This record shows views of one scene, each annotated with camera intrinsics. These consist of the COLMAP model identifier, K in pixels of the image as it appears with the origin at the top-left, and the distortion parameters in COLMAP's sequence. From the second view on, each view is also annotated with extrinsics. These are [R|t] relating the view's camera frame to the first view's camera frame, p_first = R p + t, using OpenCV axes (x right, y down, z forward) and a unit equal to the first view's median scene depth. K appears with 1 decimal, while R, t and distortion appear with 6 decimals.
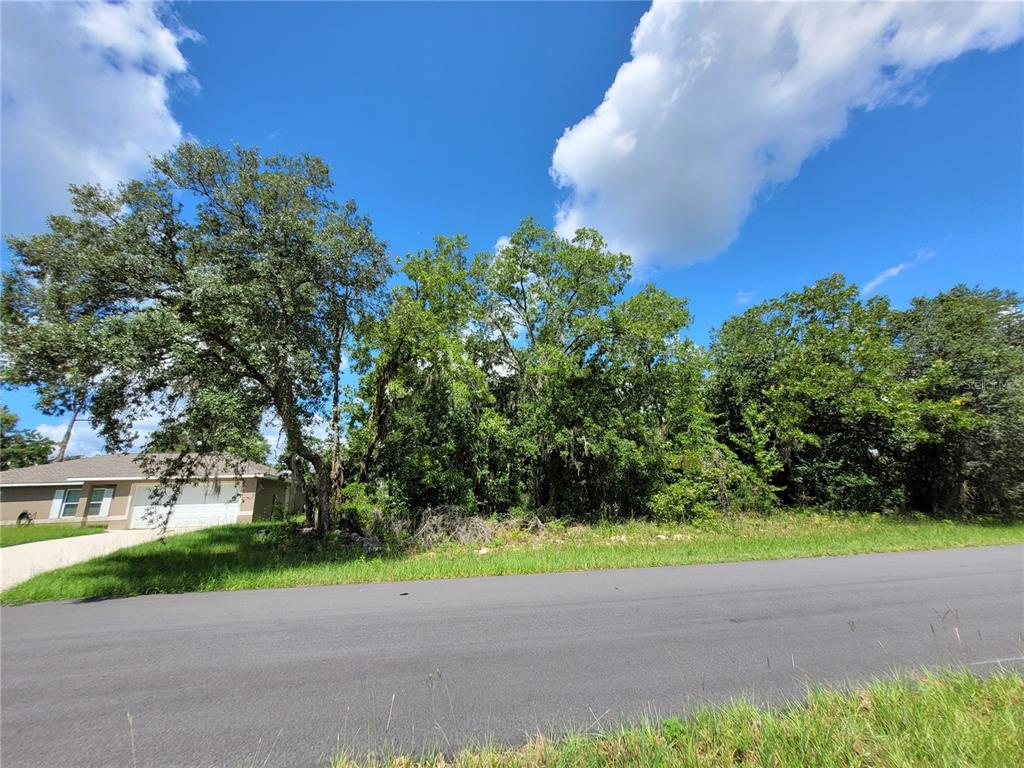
lens RADIAL K [[418.6, 0, 496.1], [0, 418.6, 384.7], [0, 0, 1]] dist [-0.001632, -0.000442]
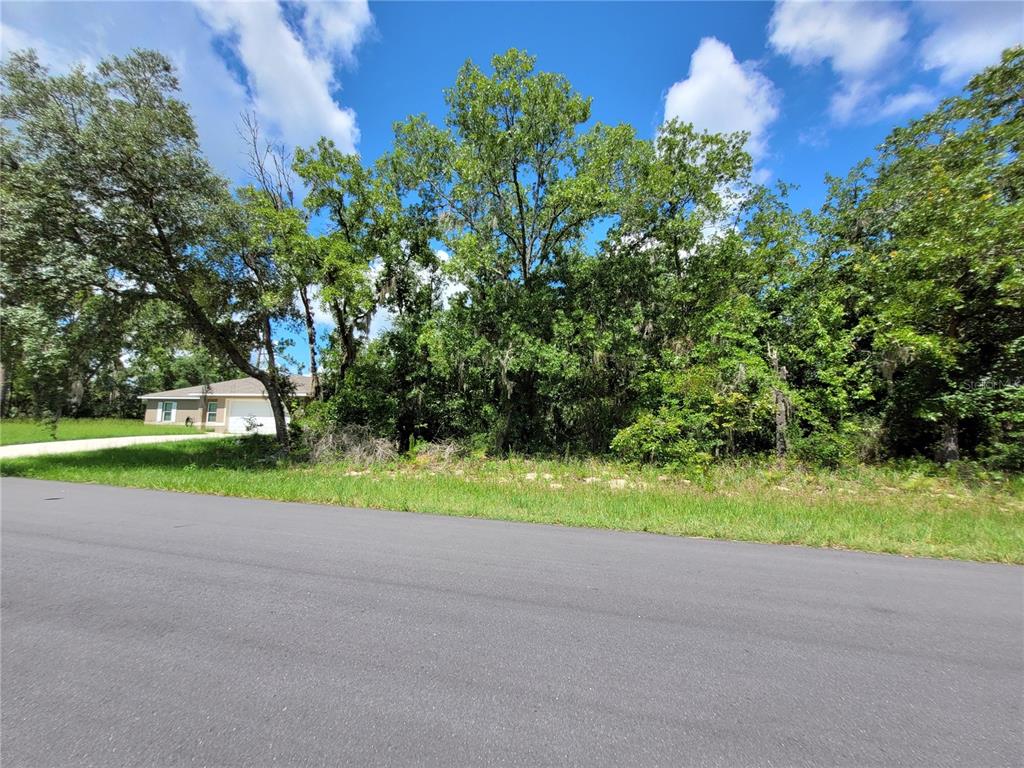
lens RADIAL K [[398.6, 0, 498.8], [0, 398.6, 387.0], [0, 0, 1]] dist [-0.000403, -0.000171]
pose [[0.907997, 0.008633, -0.418889, 0.449140], [0.061066, 0.986385, 0.152697, 0.069838], [0.414503, -0.164229, 0.895107, 0.273909]]
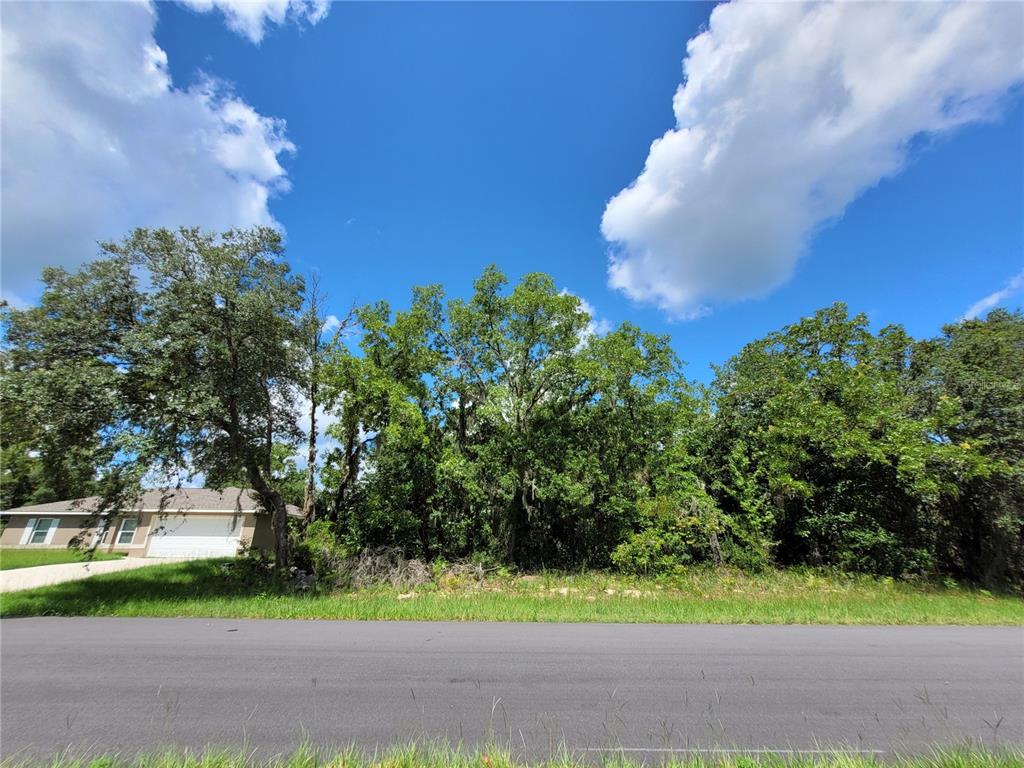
lens RADIAL K [[397.0, 0, 498.3], [0, 397.0, 383.8], [0, 0, 1]] dist [0.000634, 0.000190]
pose [[0.987273, -0.022153, -0.157481, 0.248444], [0.004194, 0.993533, -0.113464, 0.005117], [0.158976, 0.111360, 0.980982, 0.041032]]
